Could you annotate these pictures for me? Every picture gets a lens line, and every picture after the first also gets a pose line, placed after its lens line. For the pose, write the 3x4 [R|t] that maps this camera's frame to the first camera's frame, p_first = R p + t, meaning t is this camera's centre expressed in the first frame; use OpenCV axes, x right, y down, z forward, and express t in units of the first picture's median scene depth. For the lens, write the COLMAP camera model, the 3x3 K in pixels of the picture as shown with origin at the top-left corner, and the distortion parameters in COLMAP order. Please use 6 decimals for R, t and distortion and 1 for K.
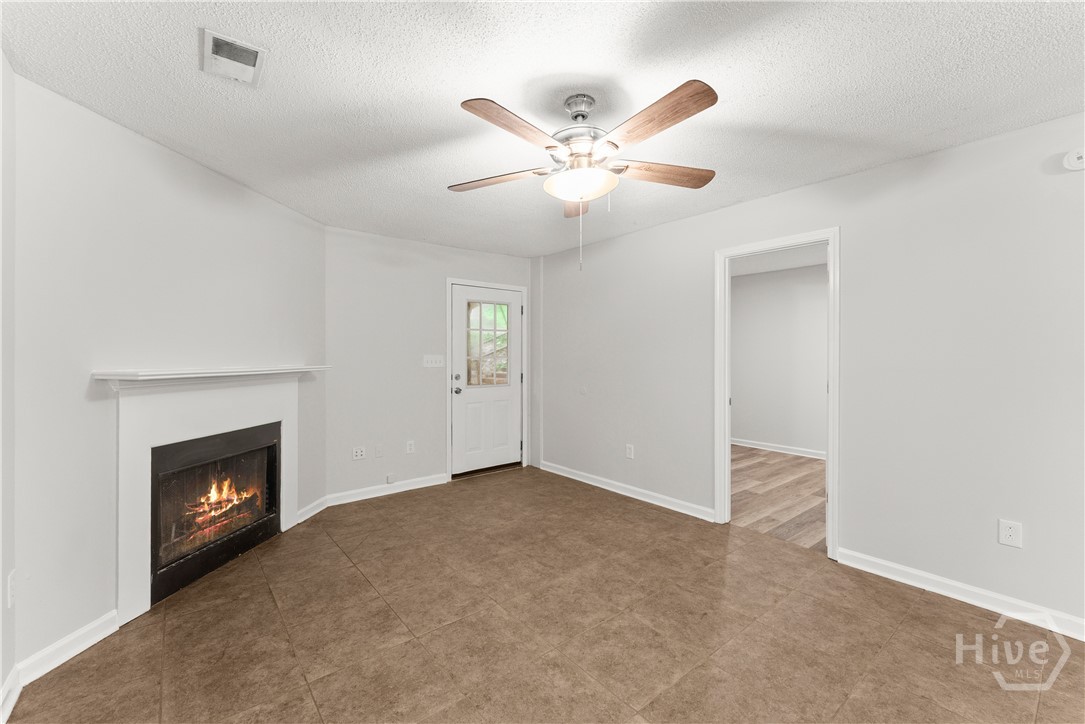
lens RADIAL K [[443.1, 0, 538.0], [0, 443.1, 352.9], [0, 0, 1]] dist [-0.000670, -0.000096]
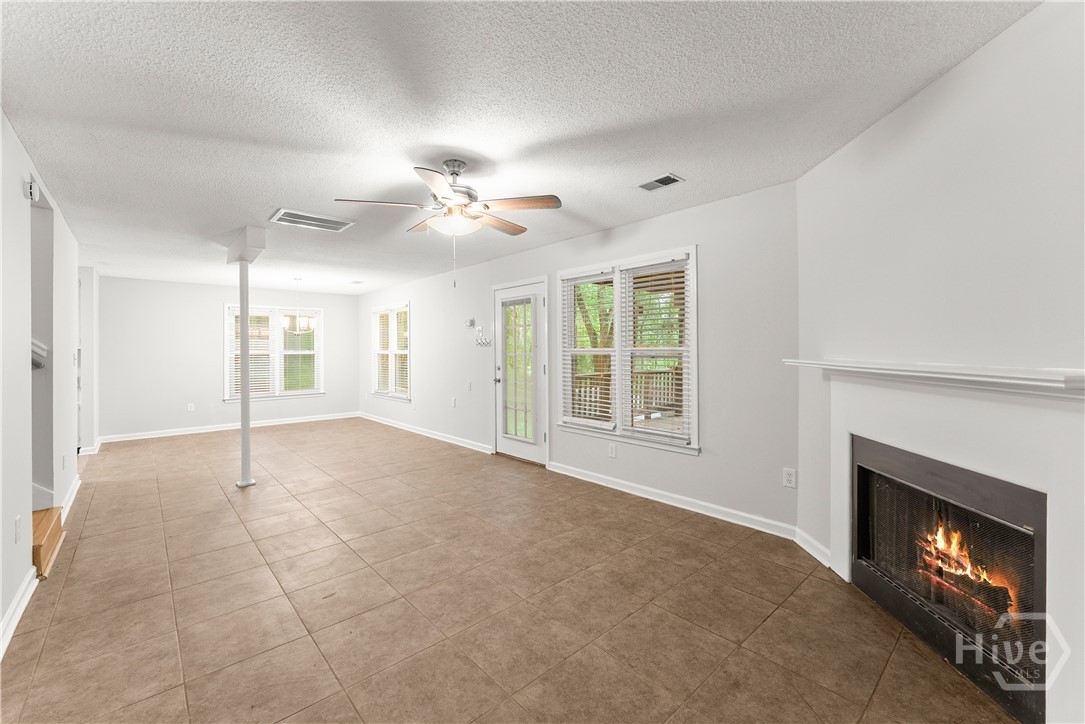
lens RADIAL K [[450.5, 0, 543.0], [0, 450.5, 345.7], [0, 0, 1]] dist [-0.001094, -0.000304]
pose [[-0.998169, 0.009465, -0.059742, -0.062430], [0.010022, 0.999909, -0.009036, 0.006270], [0.059651, -0.009618, -0.998173, 1.640135]]
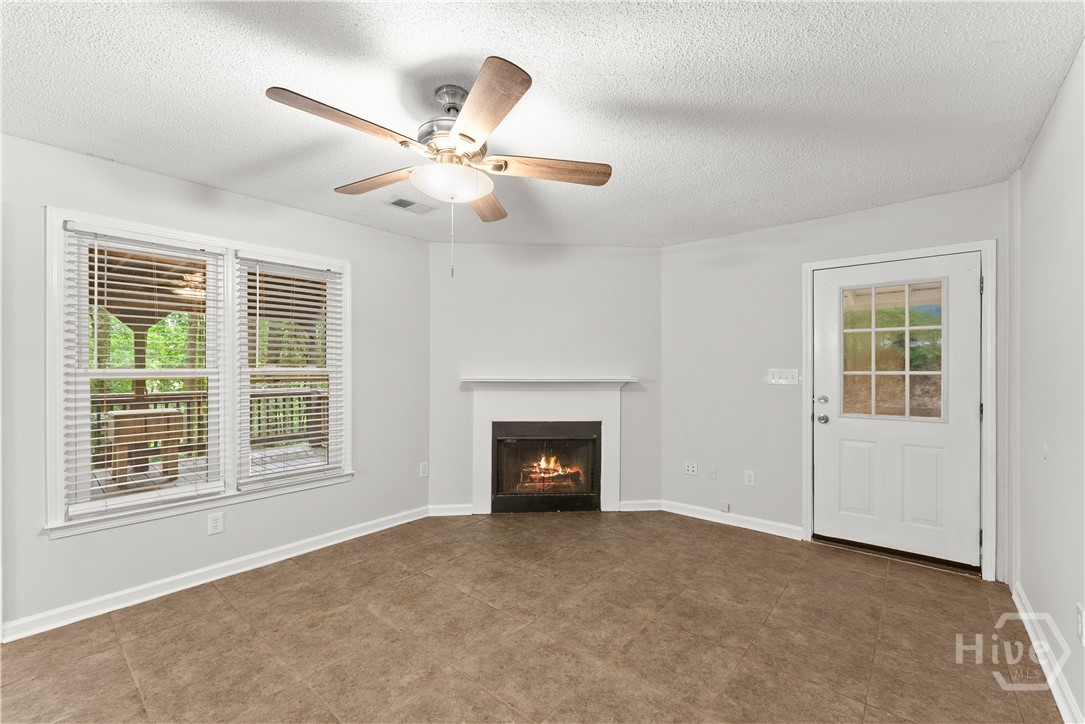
lens RADIAL K [[448.1, 0, 540.2], [0, 448.1, 367.3], [0, 0, 1]] dist [-0.000886, -0.000086]
pose [[0.193566, -0.000158, -0.981087, 0.713569], [0.002711, 0.999996, 0.000374, 0.001967], [0.981084, -0.002732, 0.193566, 0.682440]]
